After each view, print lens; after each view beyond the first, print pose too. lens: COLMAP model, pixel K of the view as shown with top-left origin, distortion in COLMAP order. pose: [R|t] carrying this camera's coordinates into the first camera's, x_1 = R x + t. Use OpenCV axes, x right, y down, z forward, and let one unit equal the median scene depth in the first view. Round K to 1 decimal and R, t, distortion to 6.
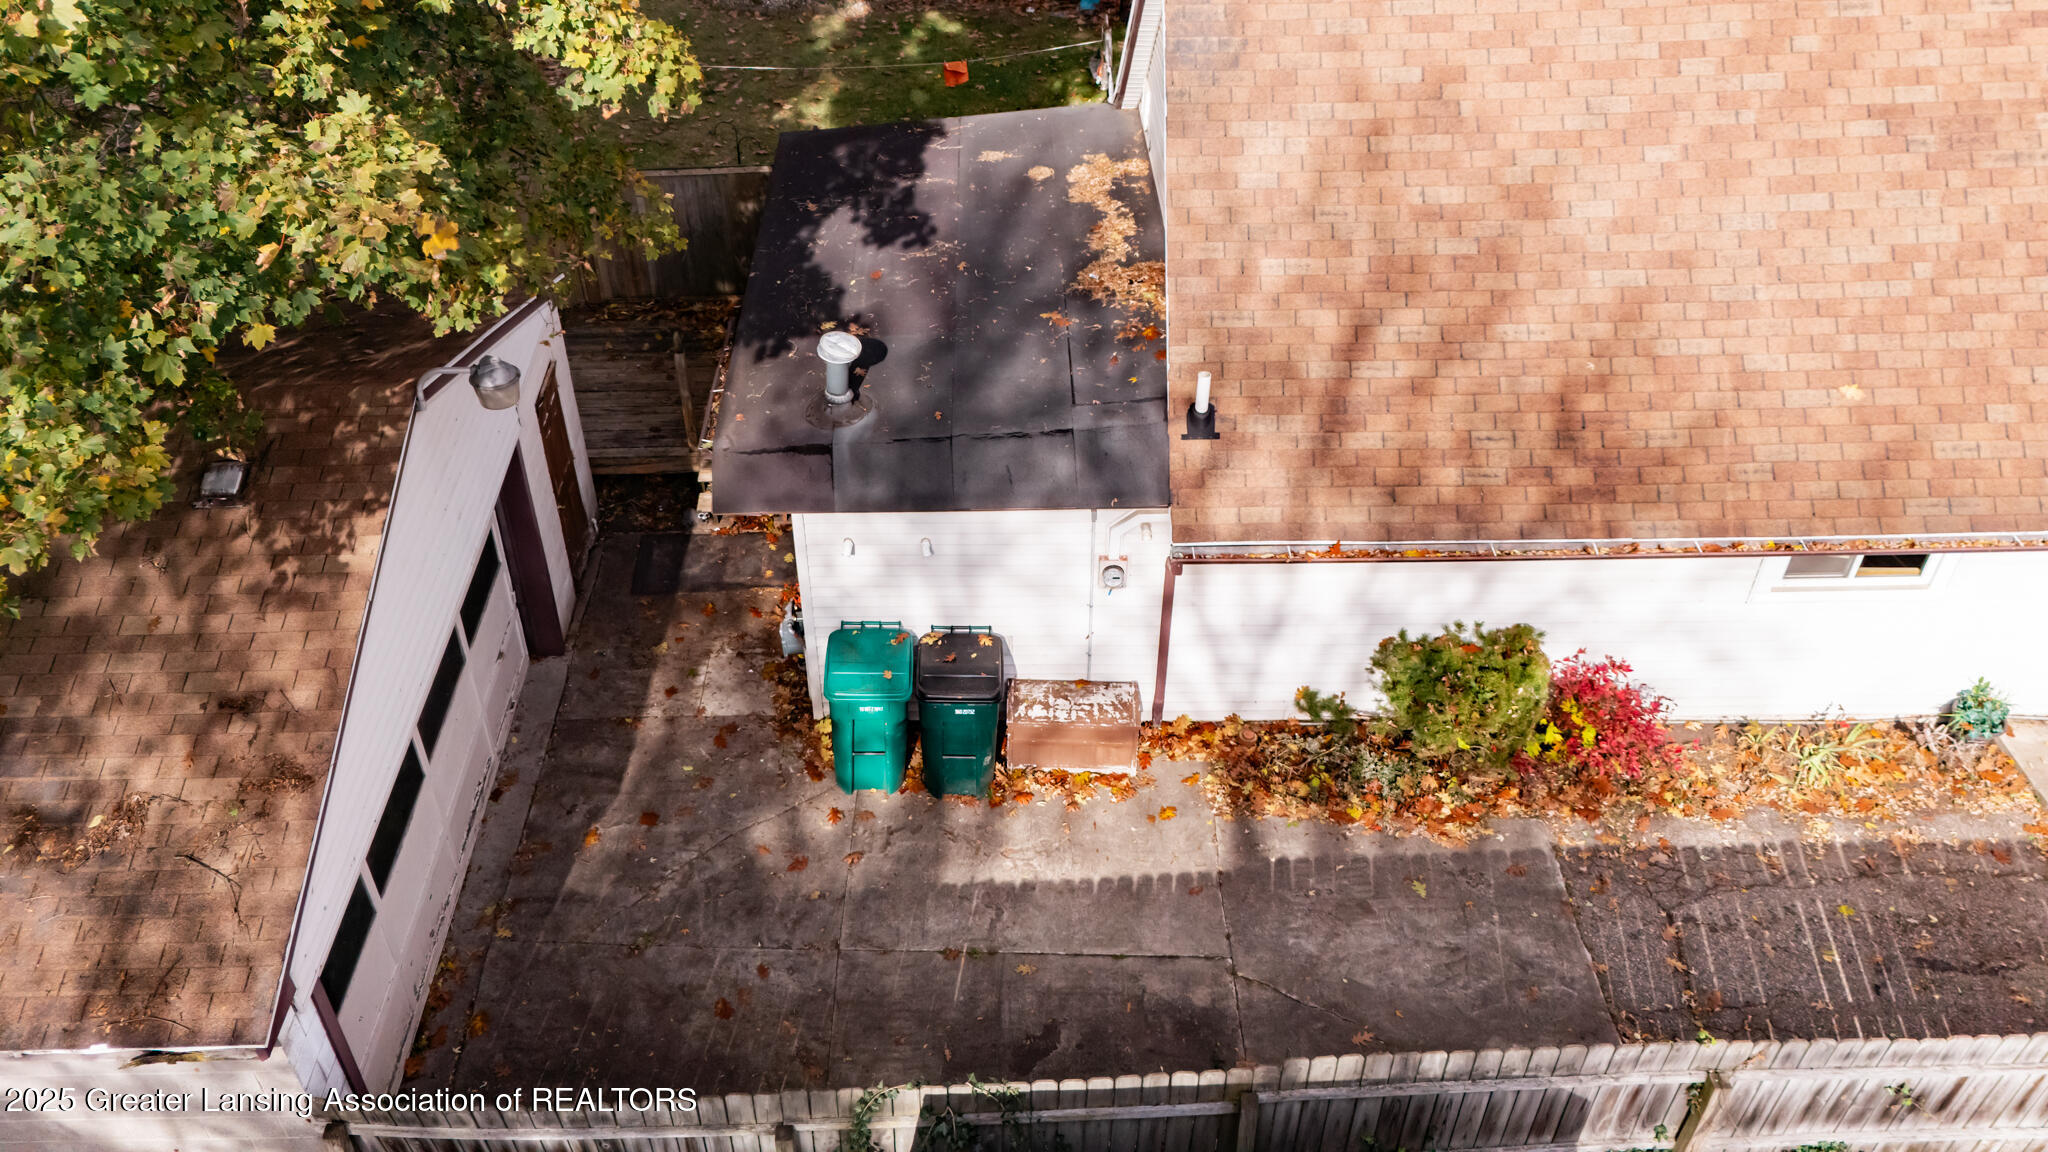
lens RADIAL K [[1511.4, 0, 1014.9], [0, 1511.4, 618.9], [0, 0, 1]] dist [0.008218, -0.004237]
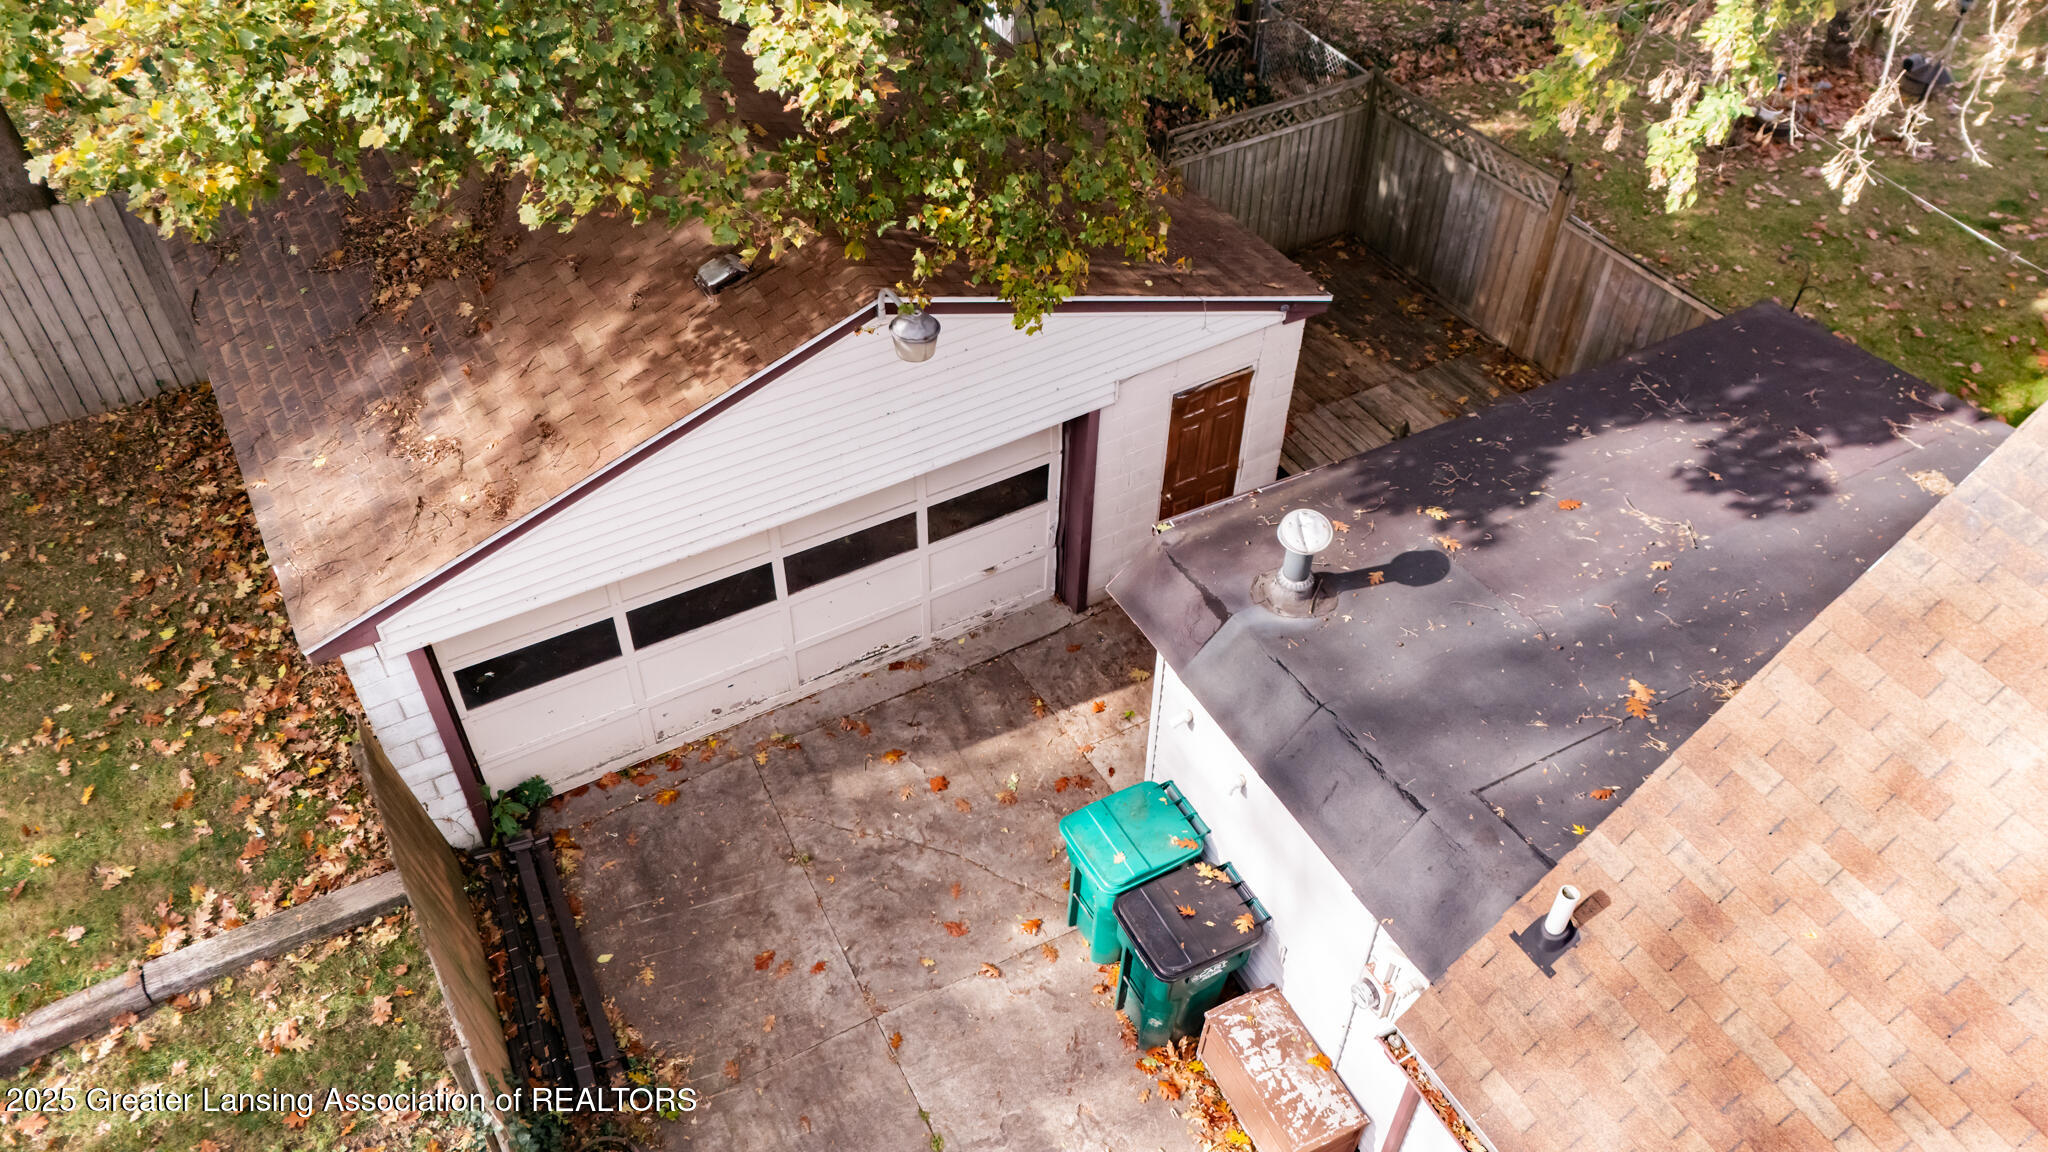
lens RADIAL K [[1511.4, 0, 1014.9], [0, 1511.4, 618.9], [0, 0, 1]] dist [0.008218, -0.004237]
pose [[0.459222, 0.638718, -0.617377, 0.329711], [-0.589152, 0.739138, 0.326459, -0.307811], [0.664842, 0.213812, 0.715730, 0.315674]]
